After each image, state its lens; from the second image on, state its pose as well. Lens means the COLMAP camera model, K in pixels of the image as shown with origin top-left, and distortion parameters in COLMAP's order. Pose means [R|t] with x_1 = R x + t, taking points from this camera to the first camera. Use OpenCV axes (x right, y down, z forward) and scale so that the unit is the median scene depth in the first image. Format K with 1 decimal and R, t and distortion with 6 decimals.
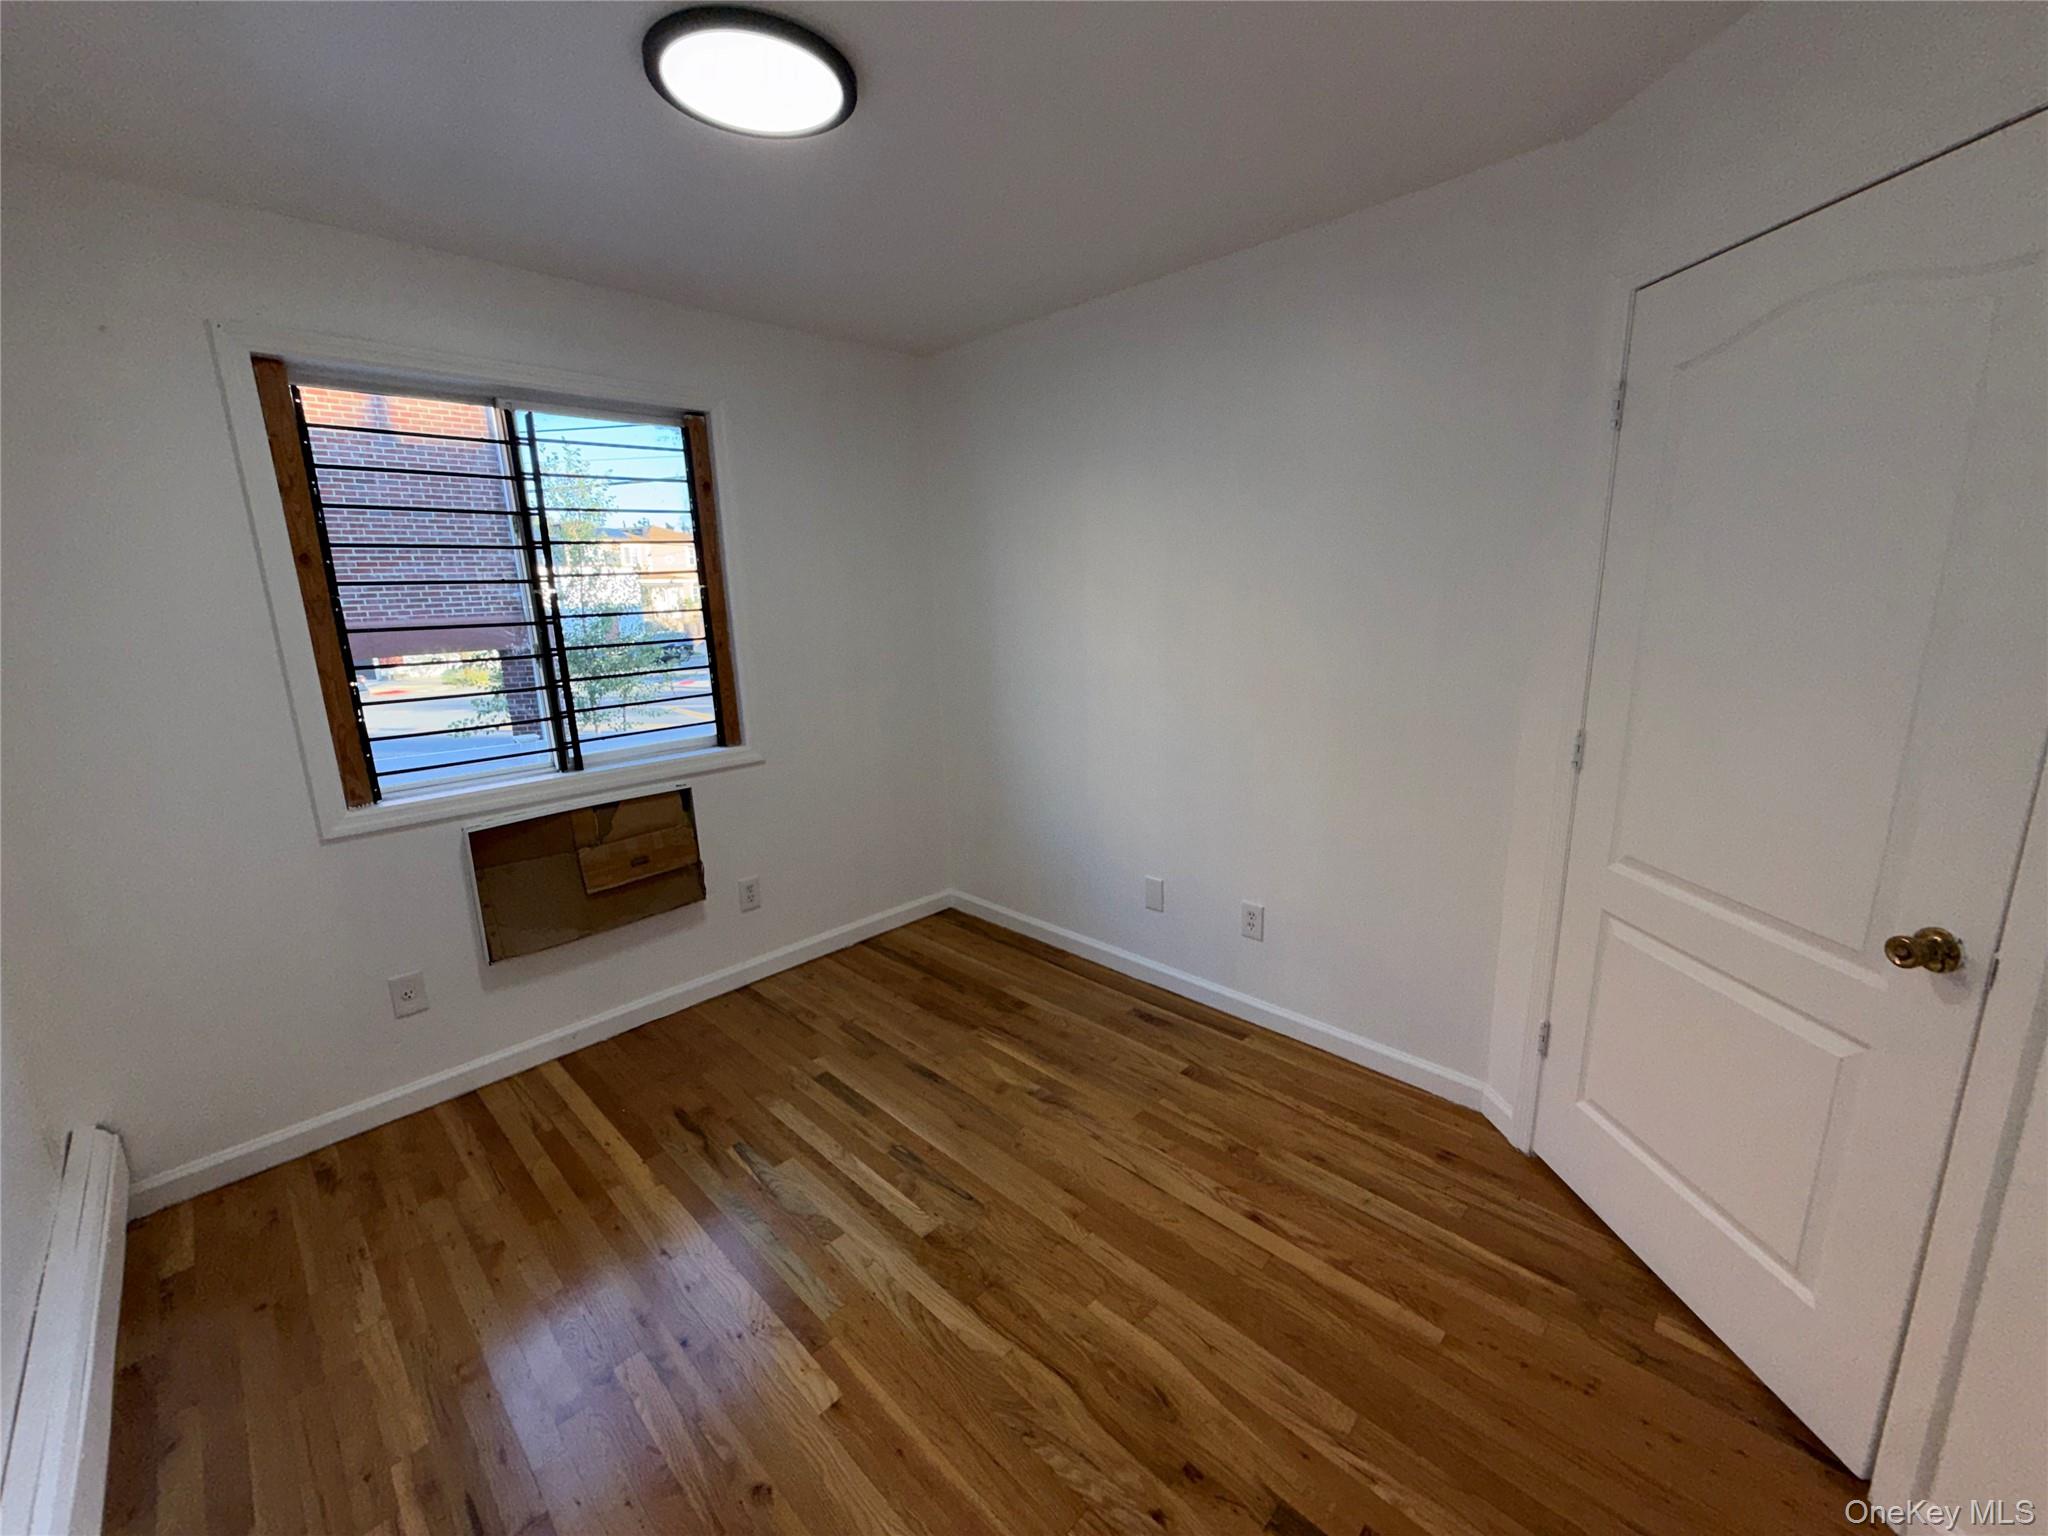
lens RADIAL K [[818.4, 0, 1018.6], [0, 818.4, 766.9], [0, 0, 1]] dist [-0.000573, 0.000201]
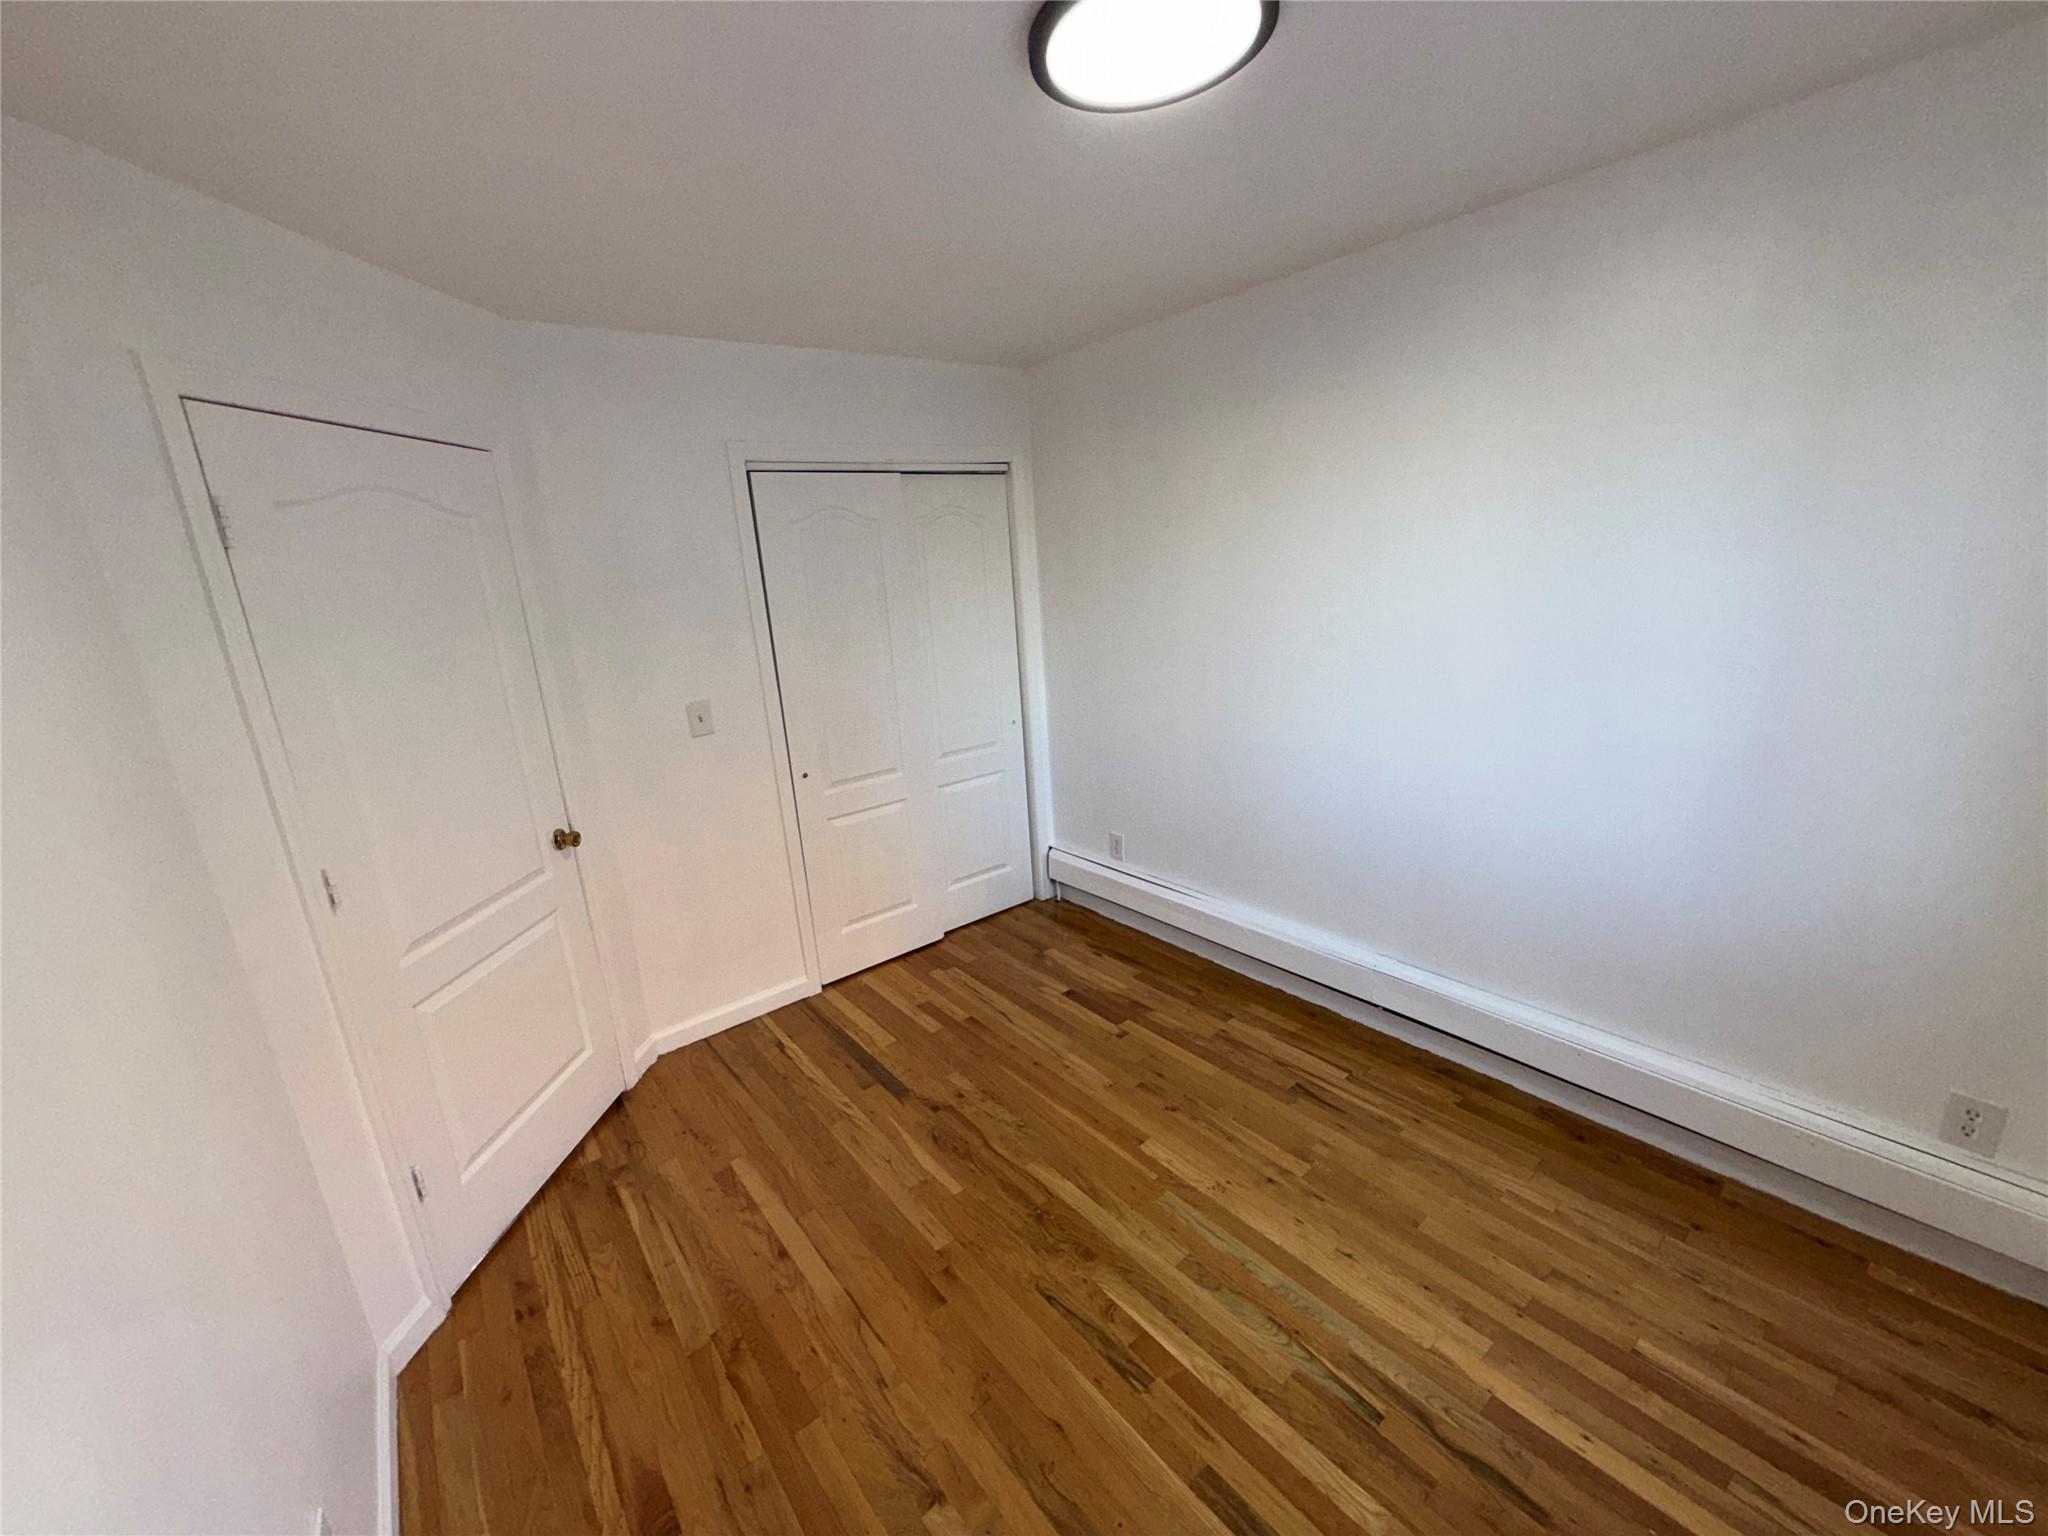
lens RADIAL K [[818.8, 0, 1013.0], [0, 818.8, 766.8], [0, 0, 1]] dist [0.000670, -0.000194]
pose [[-0.986609, 0.064348, 0.149872, -0.189525], [0.125274, 0.887385, 0.443682, -0.408644], [-0.104444, 0.456516, -0.883564, 1.496047]]
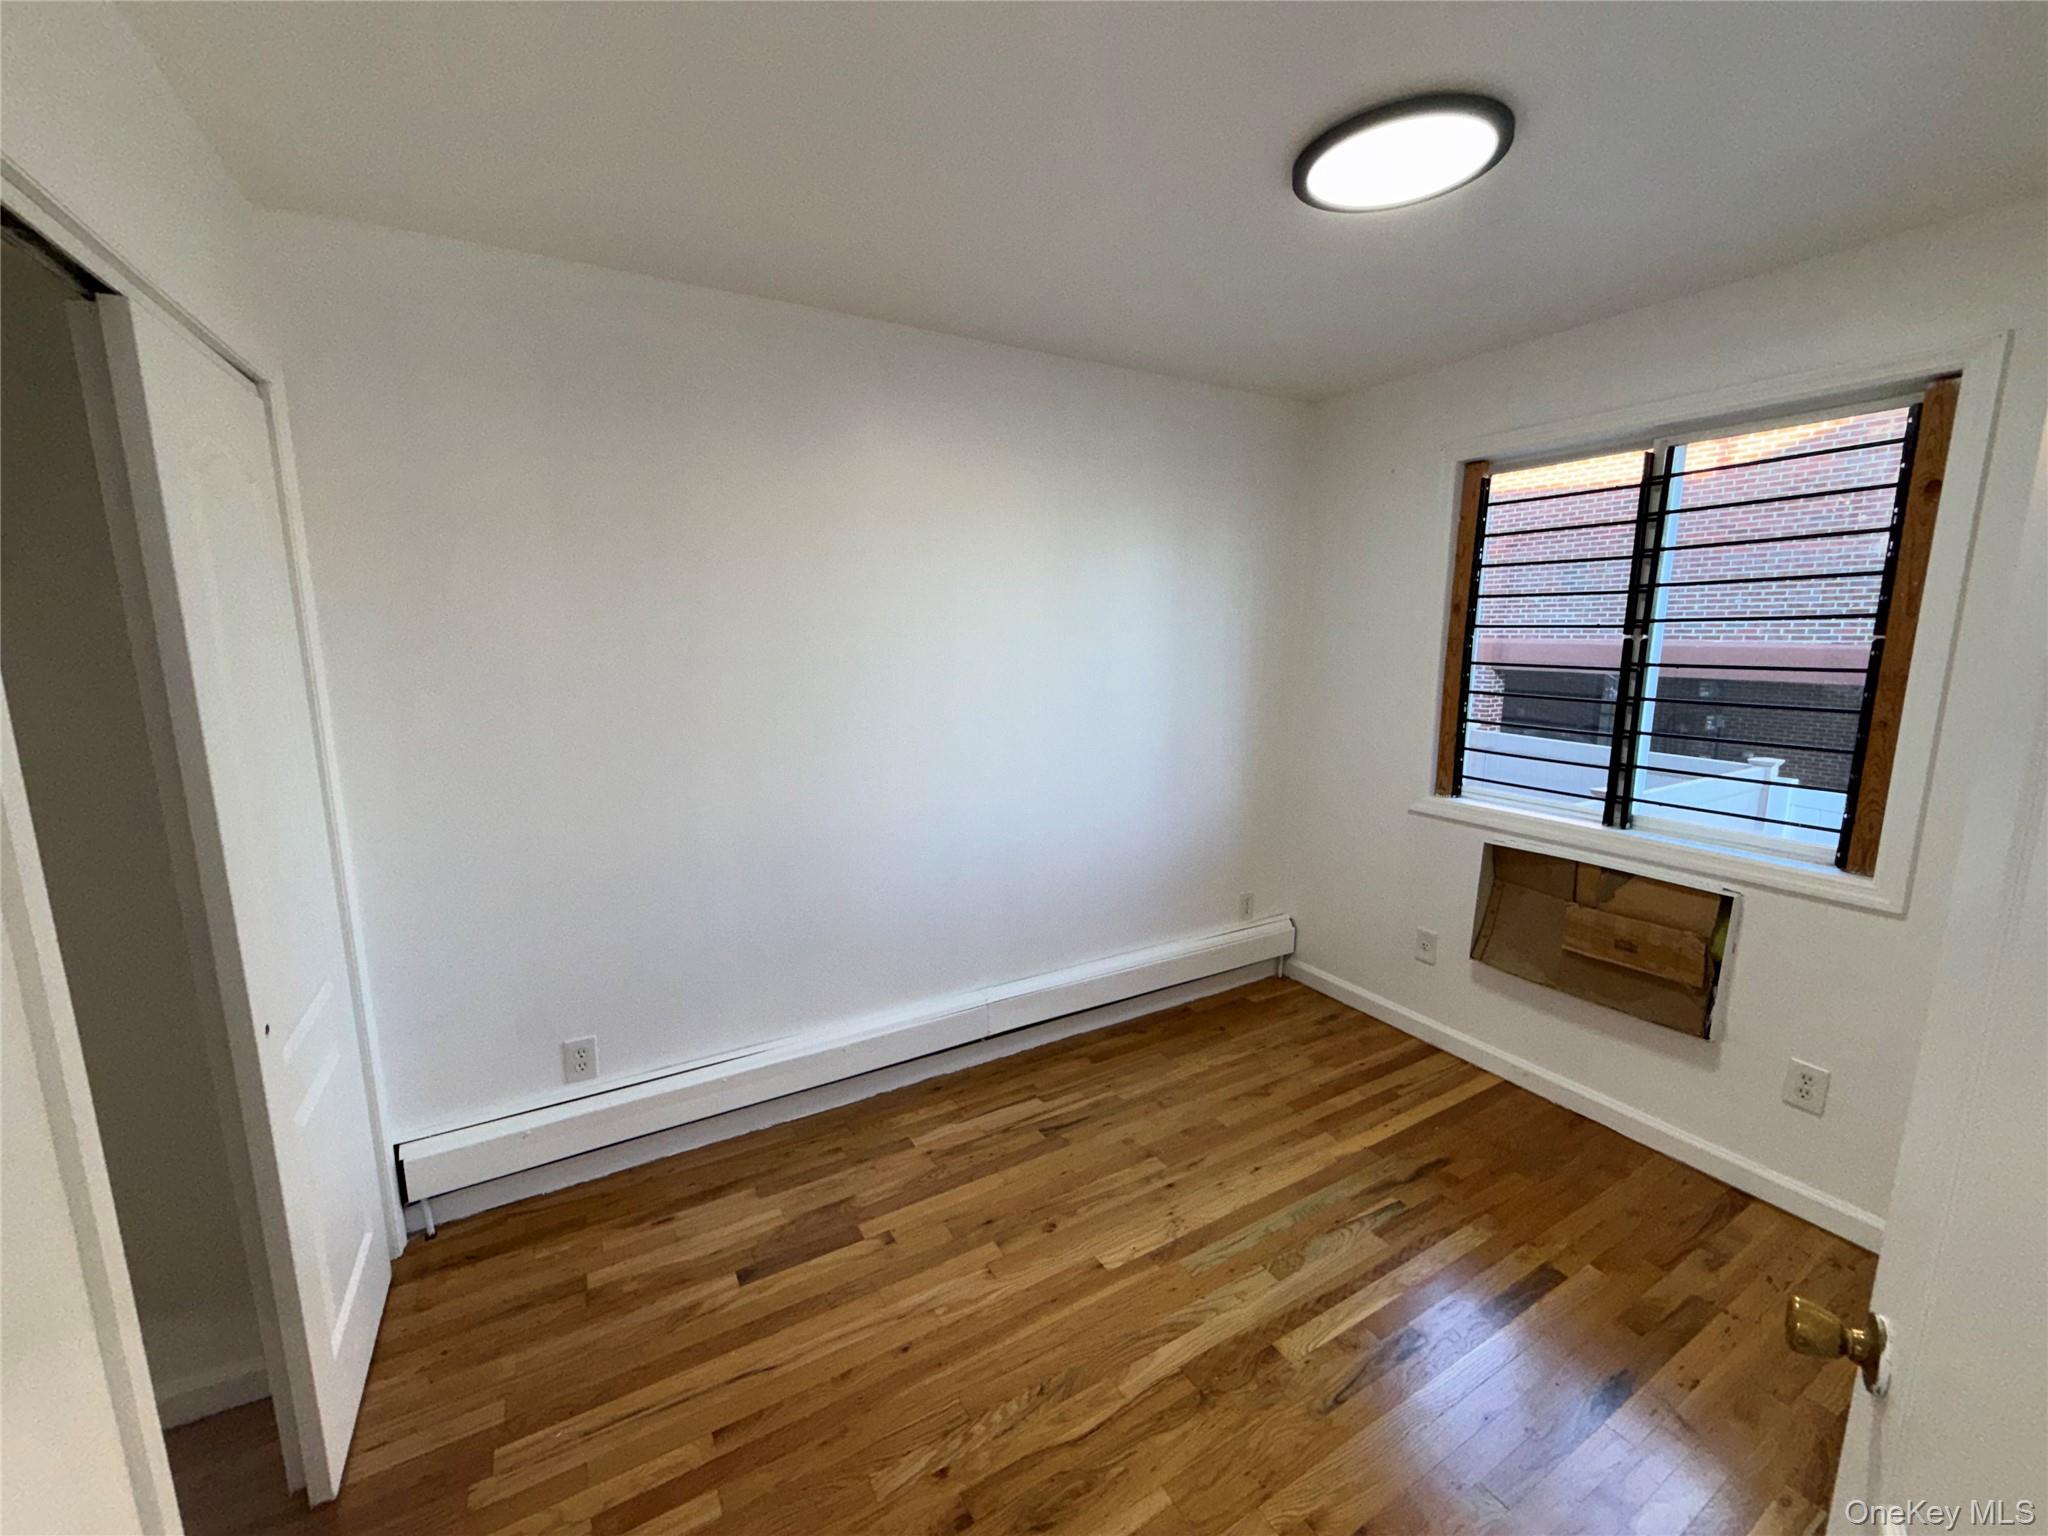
lens RADIAL K [[818.4, 0, 1018.6], [0, 818.4, 766.9], [0, 0, 1]] dist [-0.000573, 0.000201]
pose [[-0.272818, 0.193982, -0.942306, 0.649469], [-0.194600, 0.948089, 0.251513, -0.207831], [0.942179, 0.251990, -0.220907, 0.697323]]
